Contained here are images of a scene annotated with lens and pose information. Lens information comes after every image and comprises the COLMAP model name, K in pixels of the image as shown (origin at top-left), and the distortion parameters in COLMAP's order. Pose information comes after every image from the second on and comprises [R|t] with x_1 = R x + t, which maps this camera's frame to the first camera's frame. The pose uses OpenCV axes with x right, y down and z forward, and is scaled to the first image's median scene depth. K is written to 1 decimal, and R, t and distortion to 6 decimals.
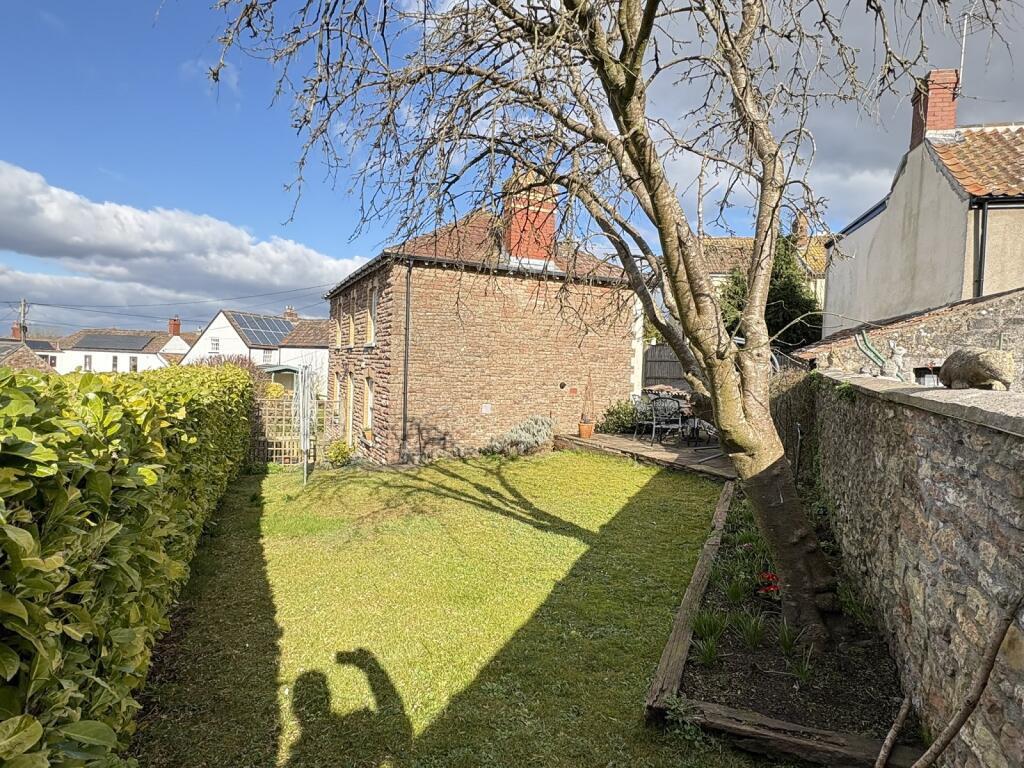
lens RADIAL K [[591.3, 0, 510.9], [0, 591.3, 382.5], [0, 0, 1]] dist [0.002034, 0.000550]
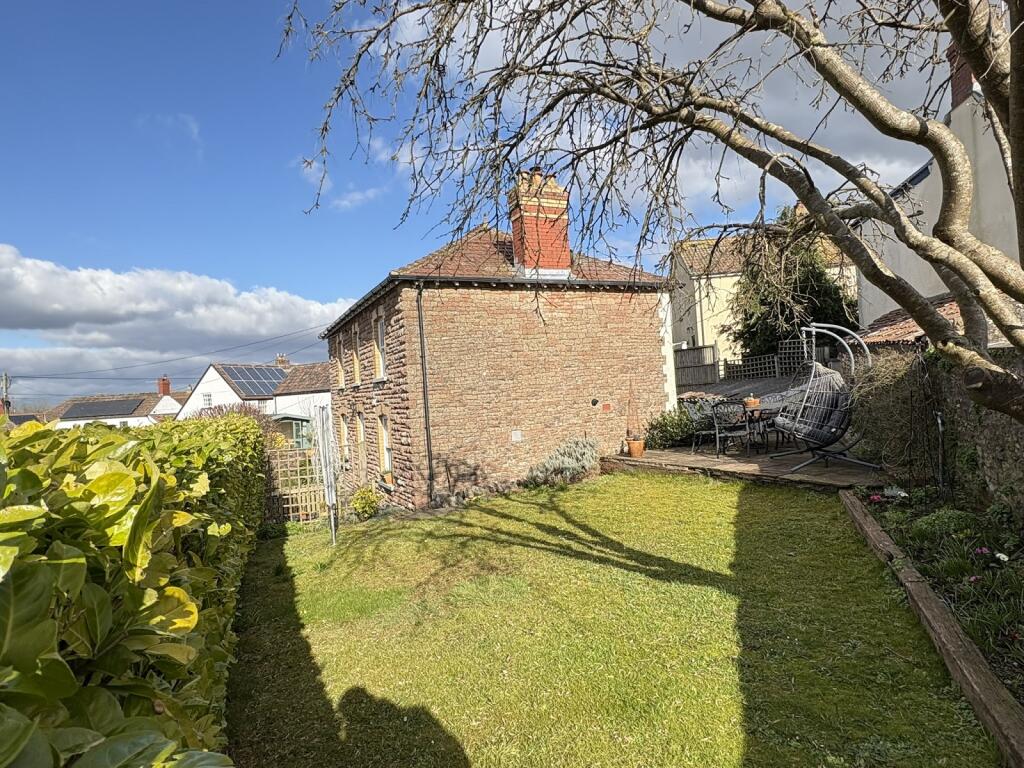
lens RADIAL K [[591.3, 0, 513.6], [0, 591.3, 384.3], [0, 0, 1]] dist [0.002034, 0.000550]
pose [[0.994757, -0.100780, 0.017363, -0.062774], [0.101419, 0.994000, -0.040964, 0.002530], [-0.013131, 0.042510, 0.999010, 0.102956]]
